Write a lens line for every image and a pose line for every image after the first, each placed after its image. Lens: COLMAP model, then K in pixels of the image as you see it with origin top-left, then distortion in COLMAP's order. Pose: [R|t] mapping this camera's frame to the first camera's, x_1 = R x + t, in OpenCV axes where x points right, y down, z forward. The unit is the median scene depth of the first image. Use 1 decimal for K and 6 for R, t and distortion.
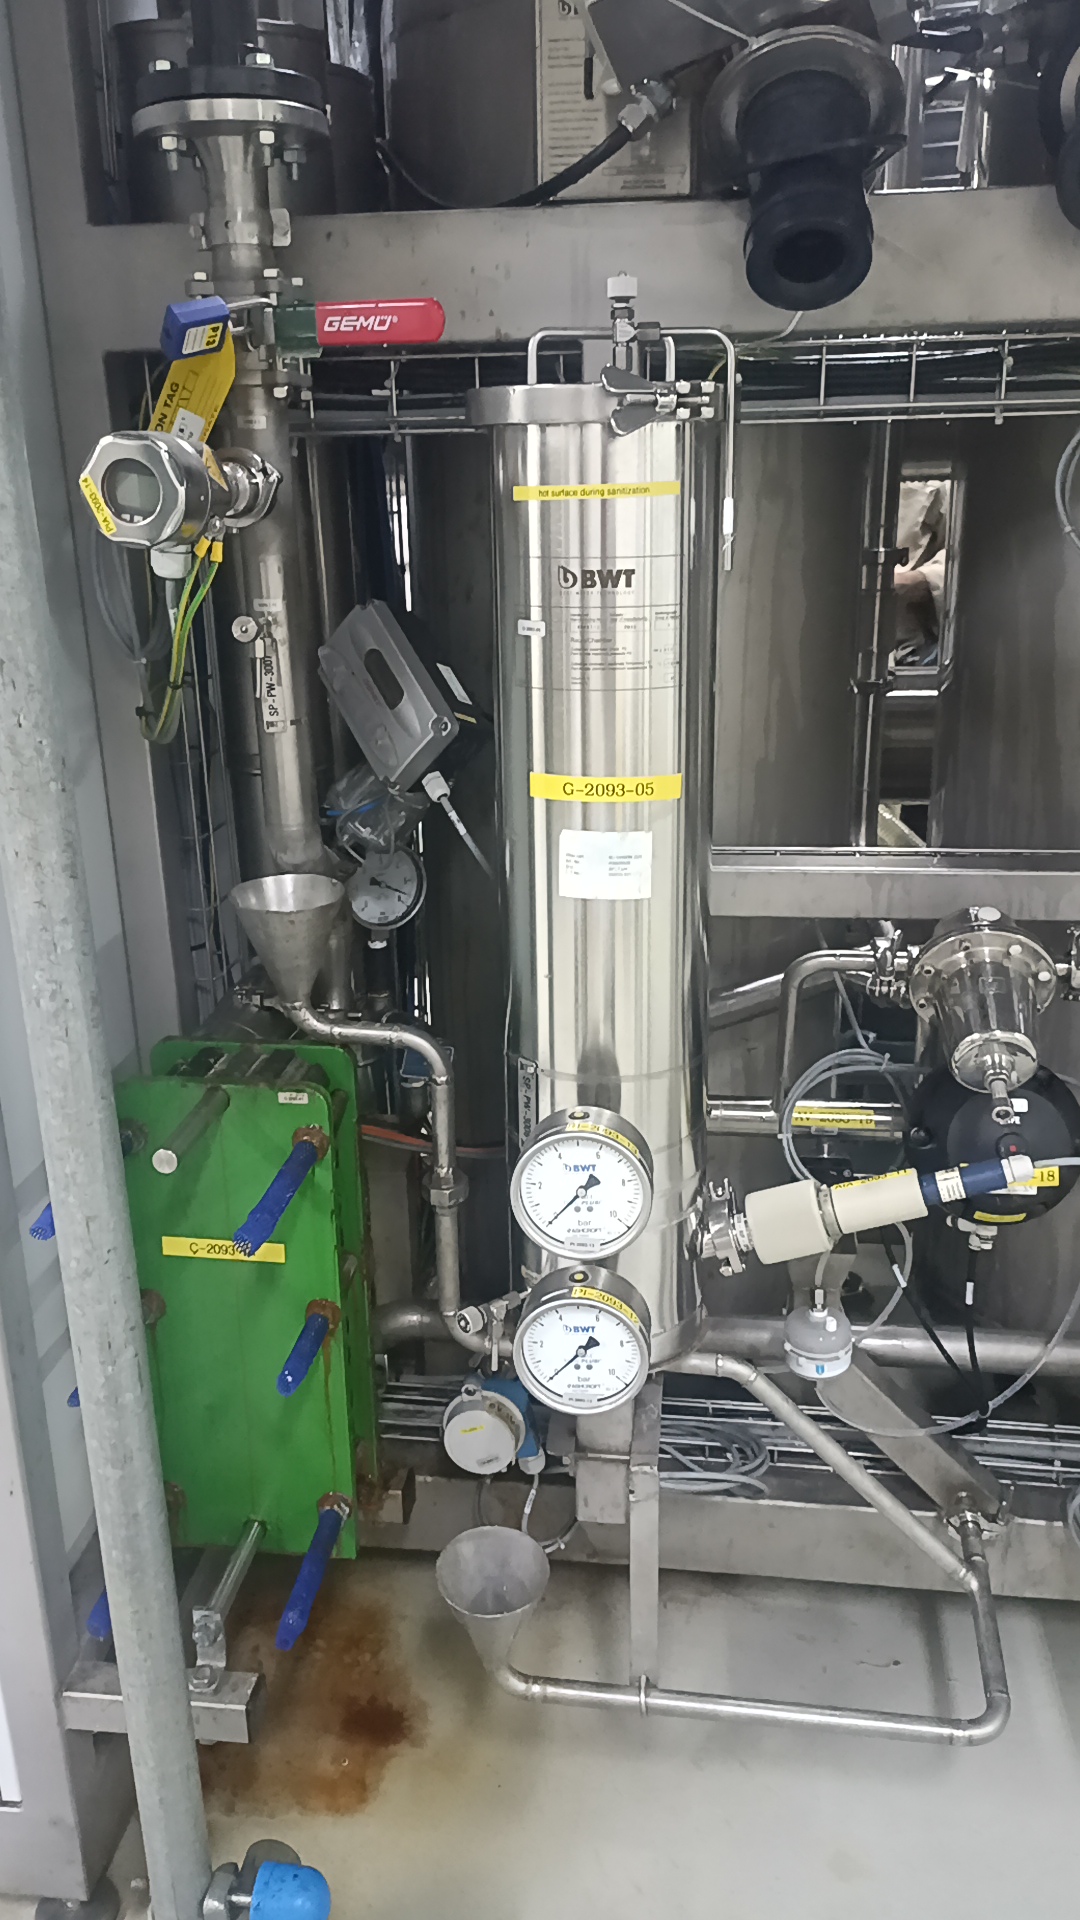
lens RADIAL K [[1454.2, 0, 540.0], [0, 1454.2, 960.0], [0, 0, 1]] dist [0.070451, -0.082253]
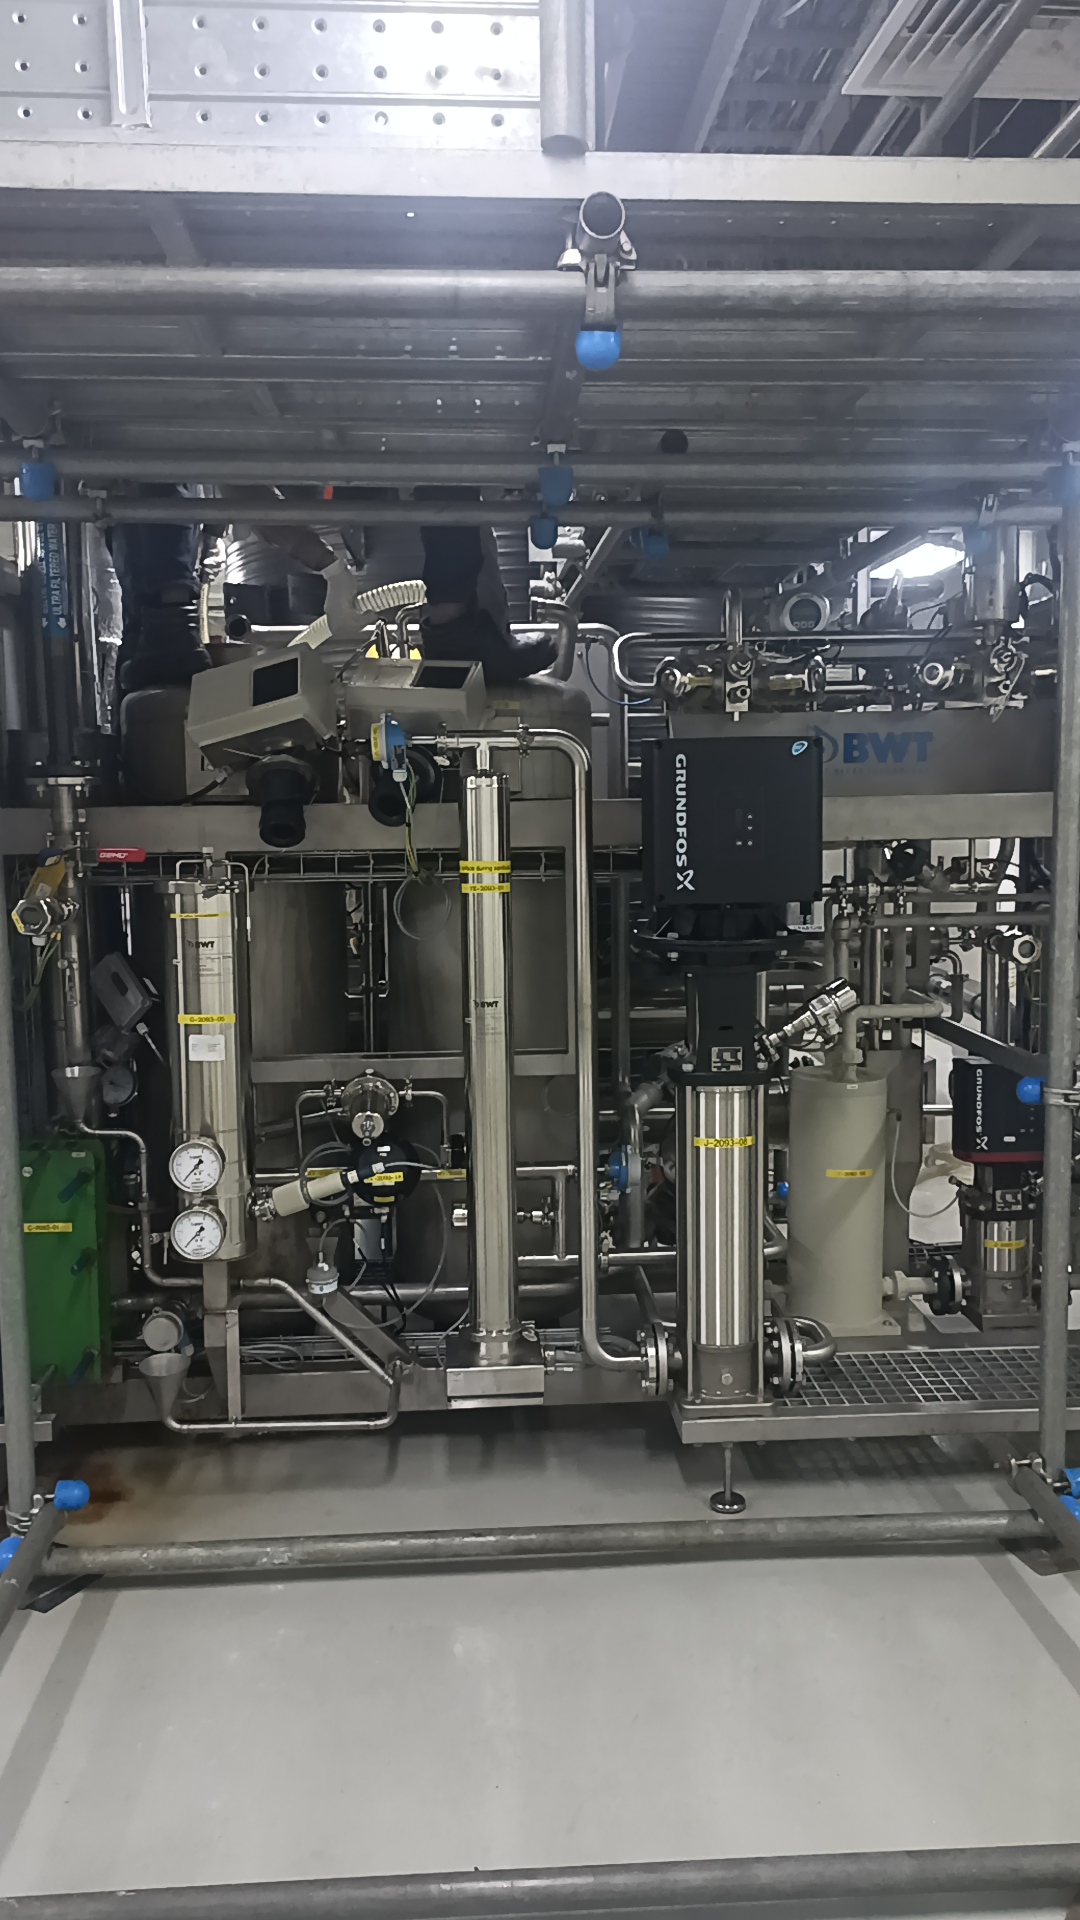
lens RADIAL K [[1454.2, 0, 540.0], [0, 1454.2, 960.0], [0, 0, 1]] dist [0.070451, -0.082253]
pose [[0.982239, -0.011656, 0.187273, 0.124624], [0.053187, 0.974427, -0.218318, 0.338649], [-0.179940, 0.224401, 0.957740, -1.468931]]
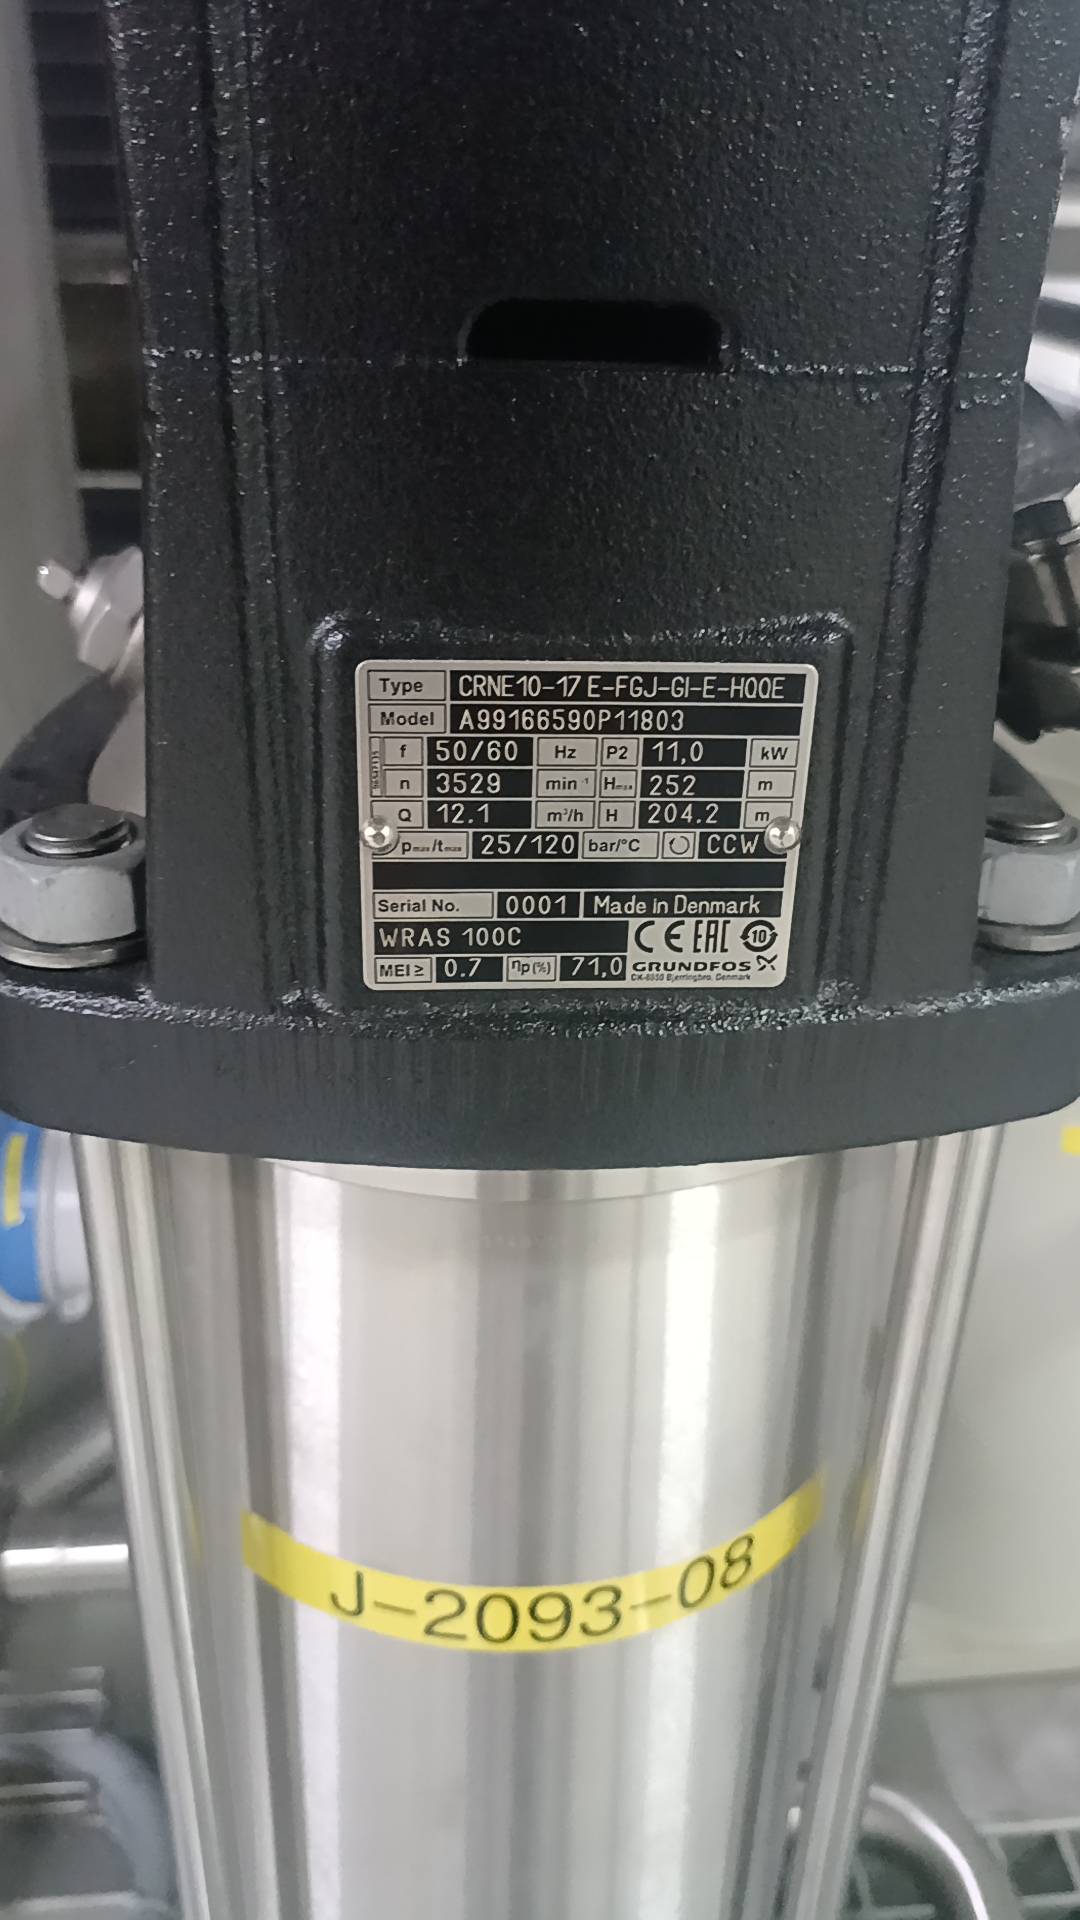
lens RADIAL K [[1419.0, 0, 563.0], [0, 1419.0, 898.7], [0, 0, 1]] dist [0.001140, -0.048555]
pose [[0.971516, -0.046547, 0.232357, 0.823322], [0.020348, 0.993284, 0.113899, -0.014798], [-0.236098, -0.105927, 0.965938, 0.622489]]
